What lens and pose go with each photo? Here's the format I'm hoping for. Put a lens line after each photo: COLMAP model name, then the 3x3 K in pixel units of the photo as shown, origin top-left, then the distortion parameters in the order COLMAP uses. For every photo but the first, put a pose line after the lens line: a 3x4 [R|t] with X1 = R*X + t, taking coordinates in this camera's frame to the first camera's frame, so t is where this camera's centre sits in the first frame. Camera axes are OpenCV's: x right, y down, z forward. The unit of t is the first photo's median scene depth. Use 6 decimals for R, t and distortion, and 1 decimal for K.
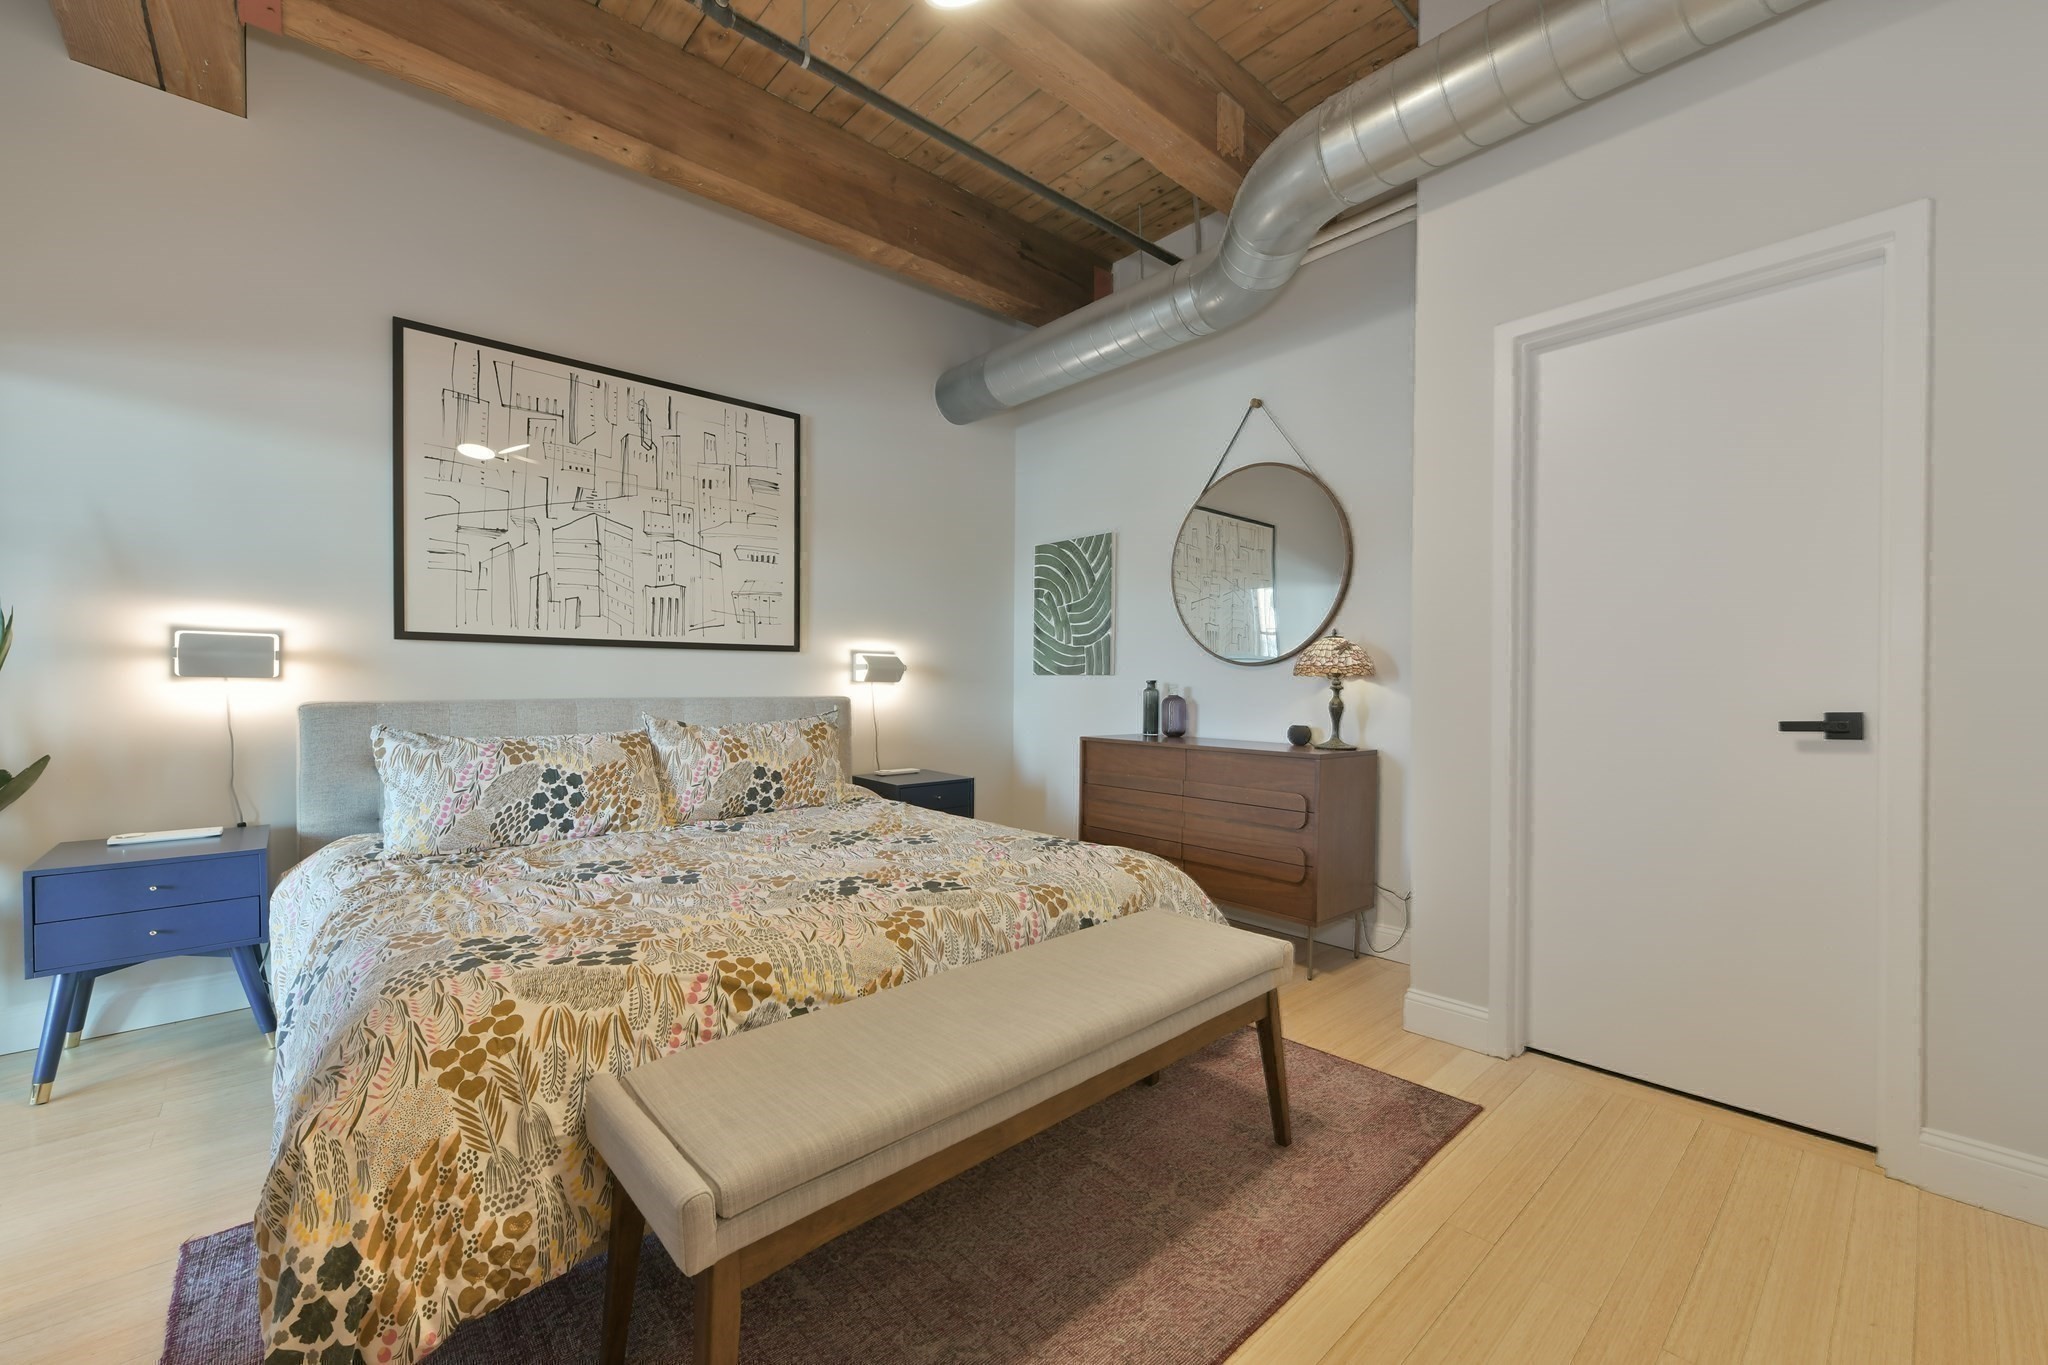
lens RADIAL K [[826.7, 0, 1012.1], [0, 826.7, 686.8], [0, 0, 1]] dist [0.002858, 0.000216]
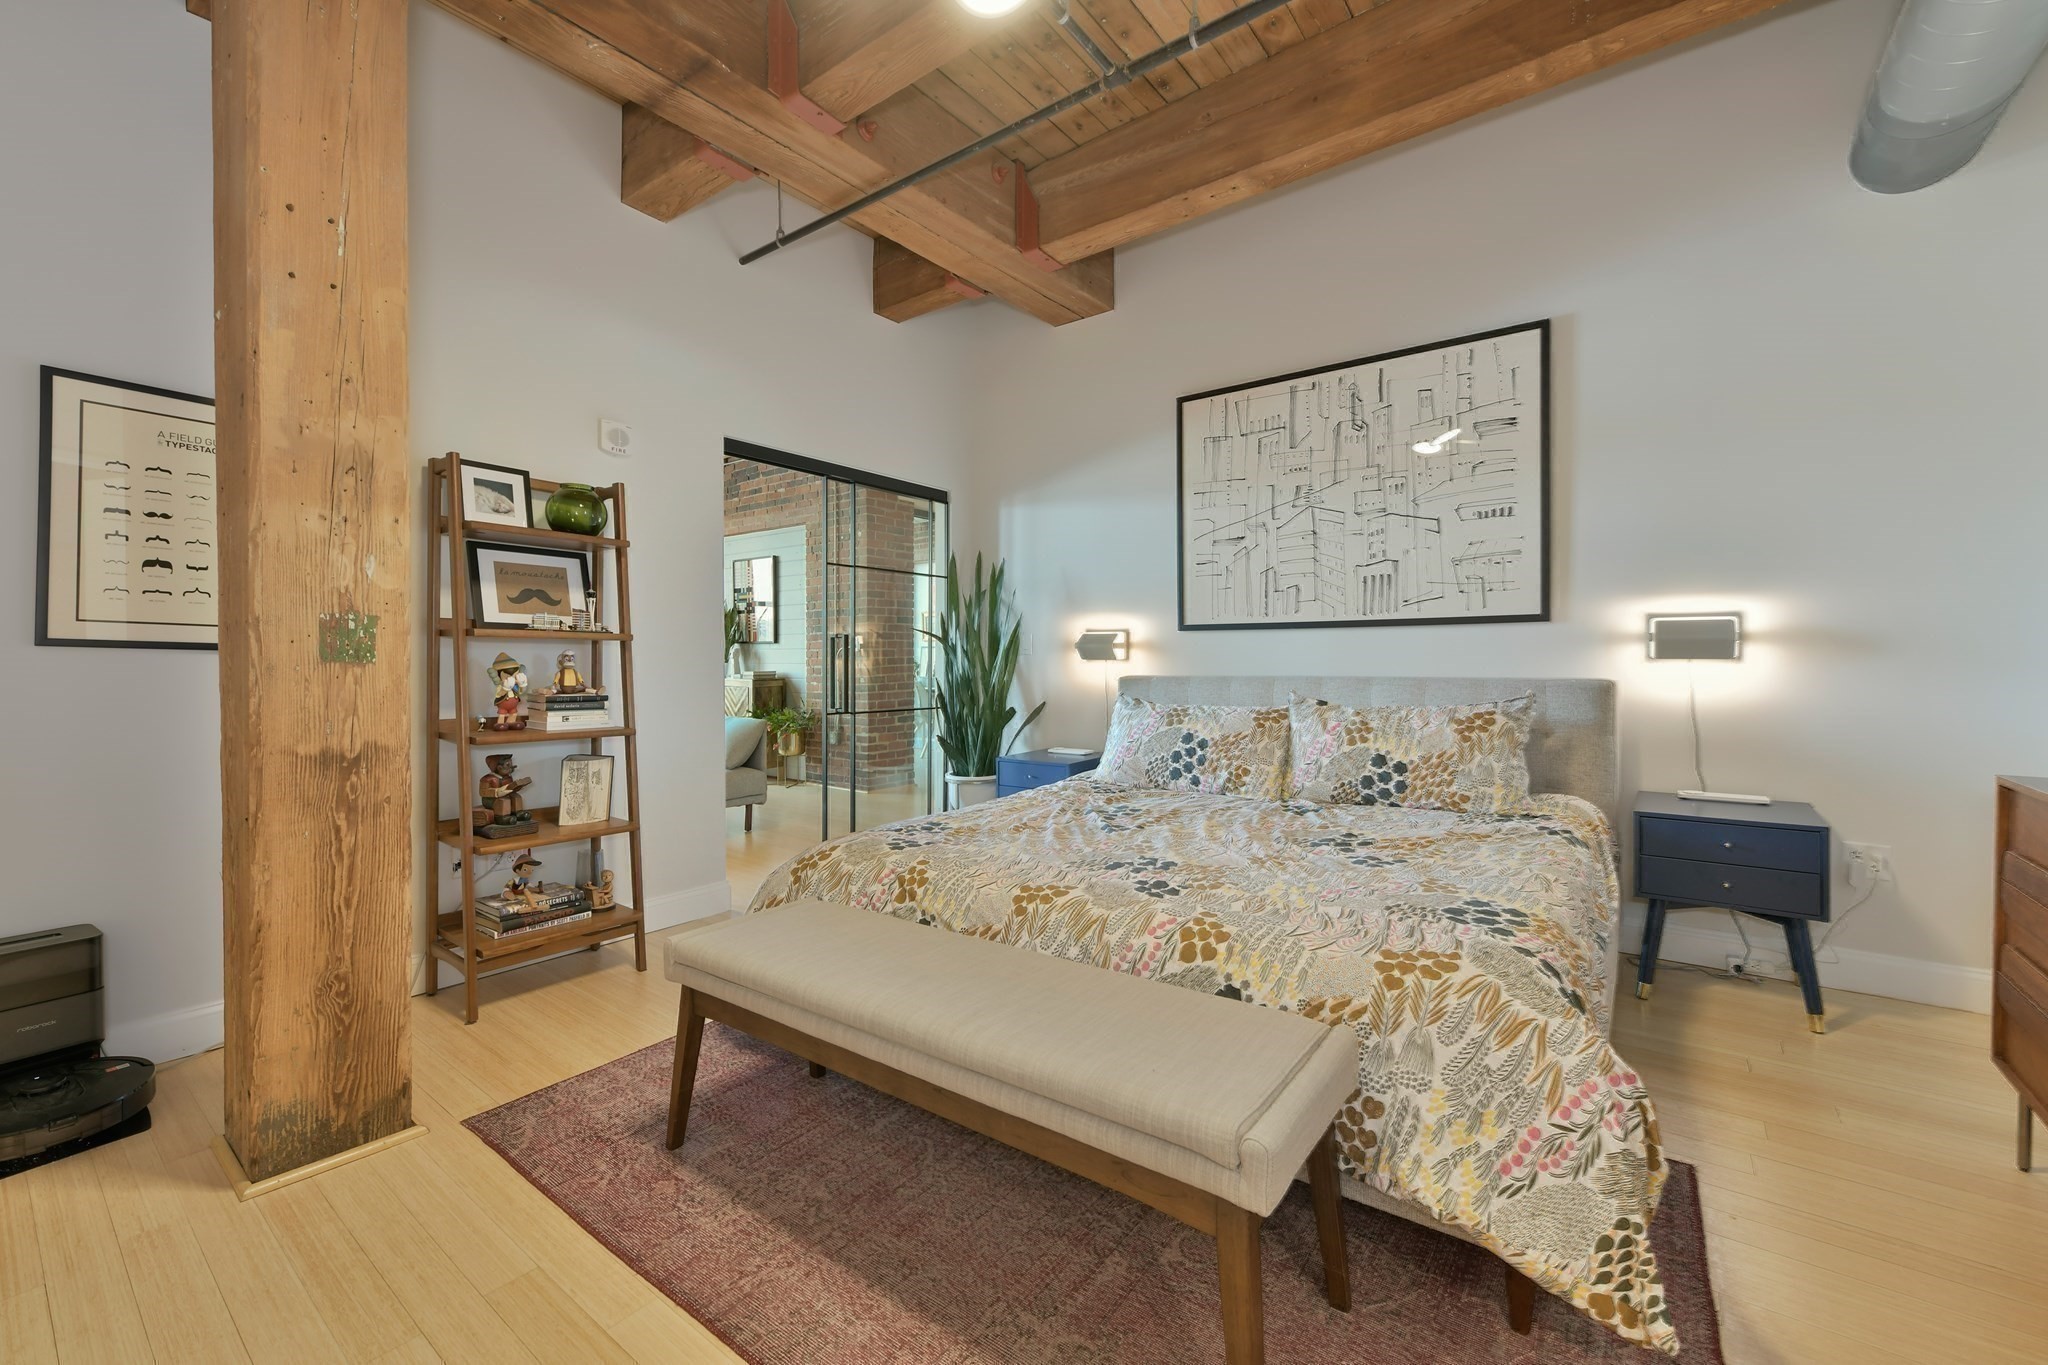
lens RADIAL K [[826.7, 0, 1043.7], [0, 826.7, 664.5], [0, 0, 1]] dist [0.002858, 0.000216]
pose [[0.201206, 0.001045, -0.979548, 0.531607], [0.000982, 0.999999, 0.001268, -0.003450], [0.979549, -0.001217, 0.201204, 0.475396]]
